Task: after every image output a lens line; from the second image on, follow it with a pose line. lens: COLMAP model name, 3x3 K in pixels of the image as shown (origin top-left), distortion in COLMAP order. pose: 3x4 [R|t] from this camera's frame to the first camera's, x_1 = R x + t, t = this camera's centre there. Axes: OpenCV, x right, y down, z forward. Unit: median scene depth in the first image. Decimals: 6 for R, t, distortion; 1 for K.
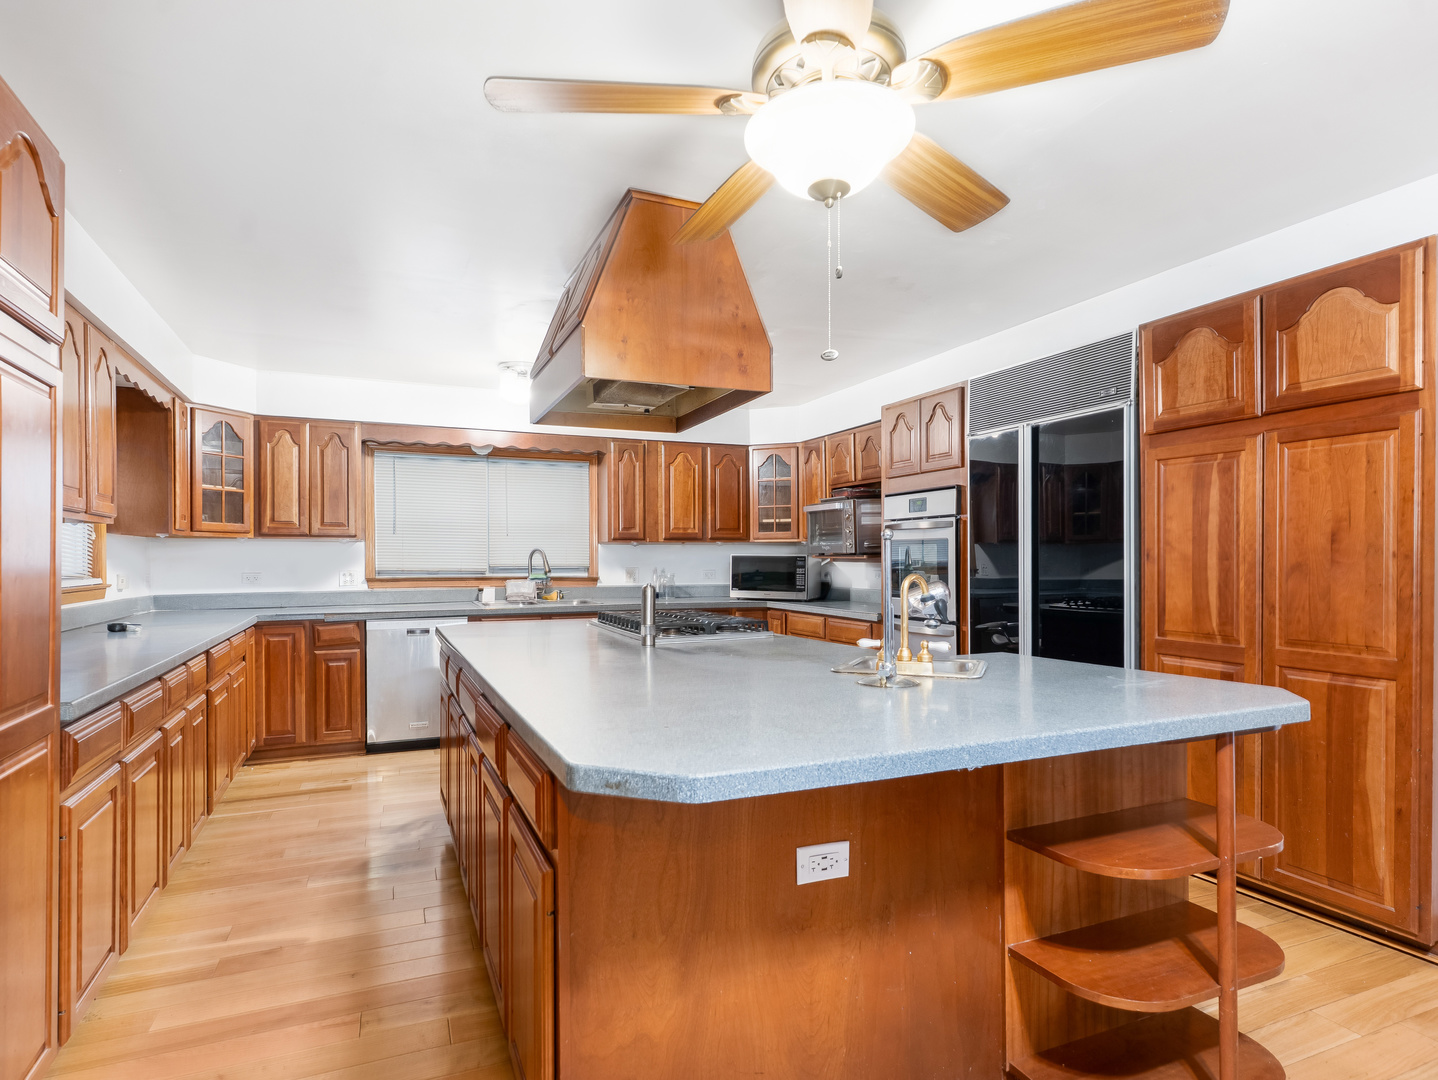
lens RADIAL K [[771.8, 0, 700.4], [0, 771.8, 566.4], [0, 0, 1]] dist [-0.000248, 0.000862]
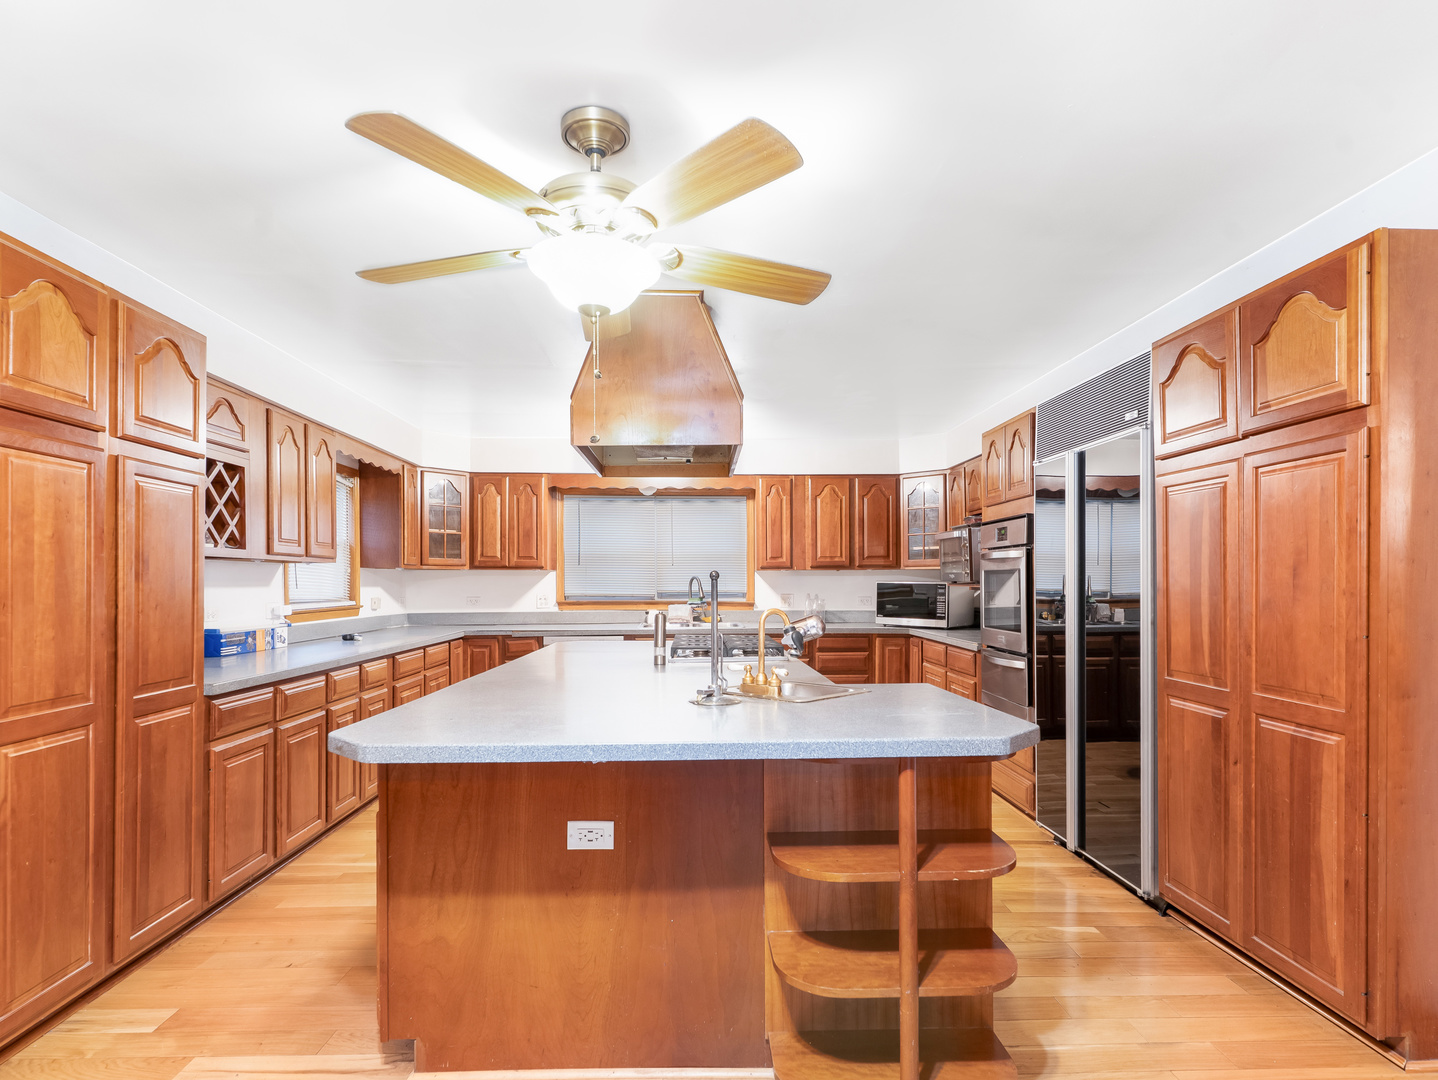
lens RADIAL K [[767.3, 0, 712.8], [0, 767.3, 587.4], [0, 0, 1]] dist [-0.000777, 0.001360]
pose [[0.935493, 0.002765, -0.353334, 0.368709], [-0.003151, 0.999995, -0.000518, -0.012661], [0.353331, 0.001598, 0.935497, -0.055232]]
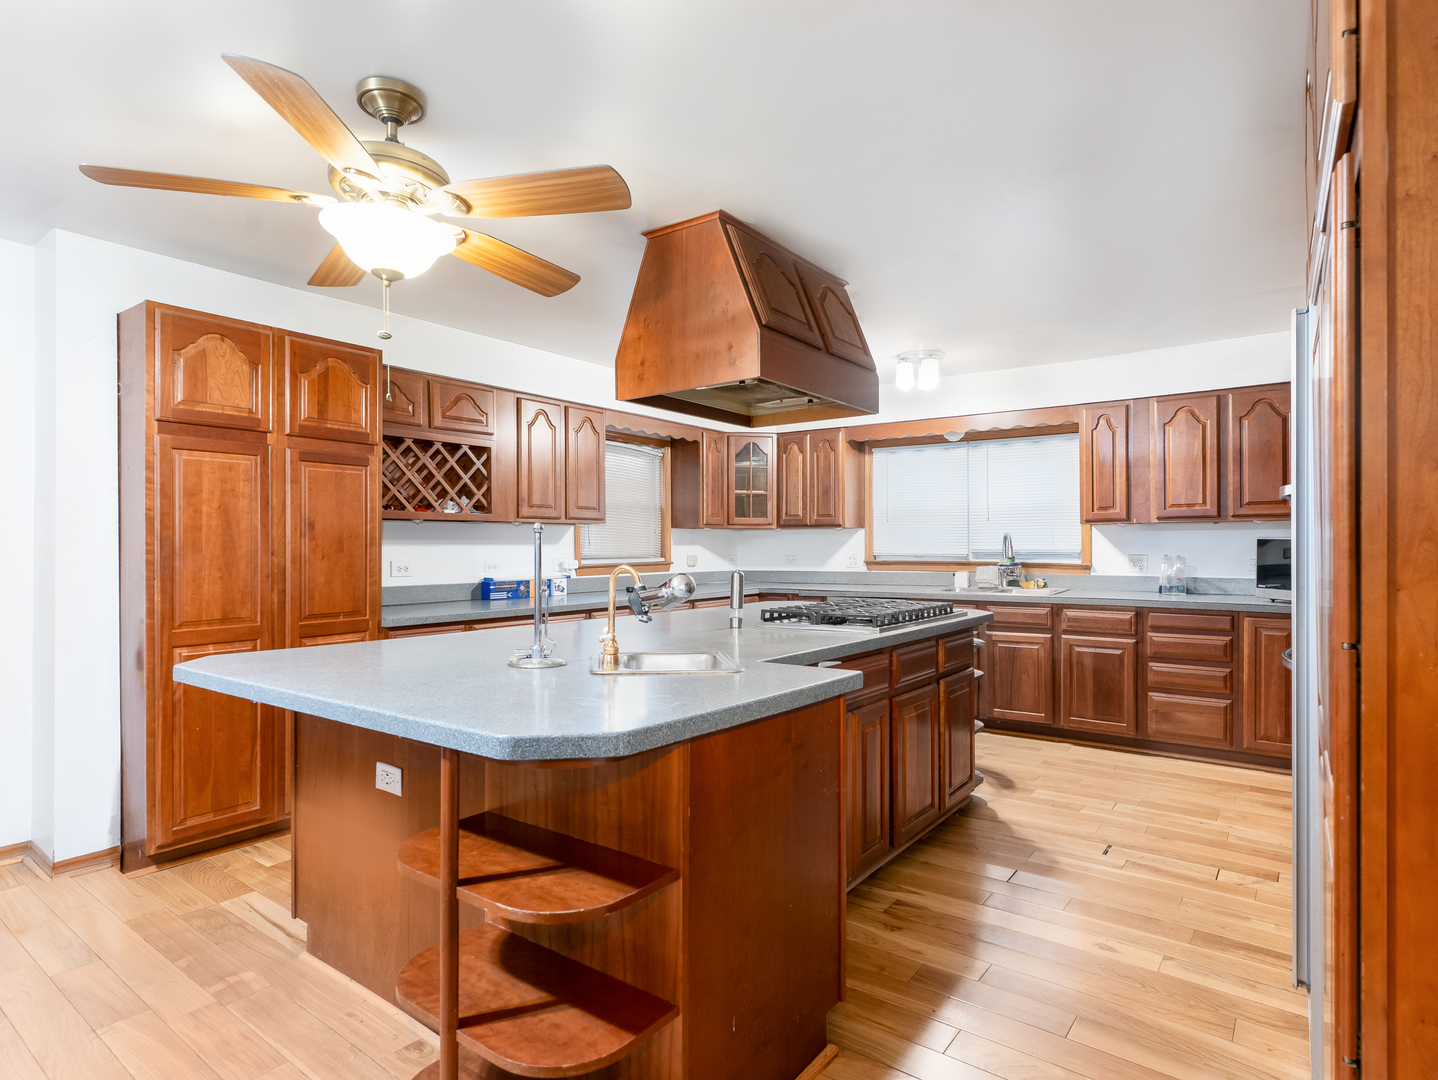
lens RADIAL K [[774.0, 0, 718.5], [0, 774.0, 552.6], [0, 0, 1]] dist [0.003307, 0.001581]
pose [[0.523670, 0.009018, -0.851874, 0.737913], [-0.004430, 0.999959, 0.007862, -0.009487], [0.851910, -0.000343, 0.523688, 0.362543]]
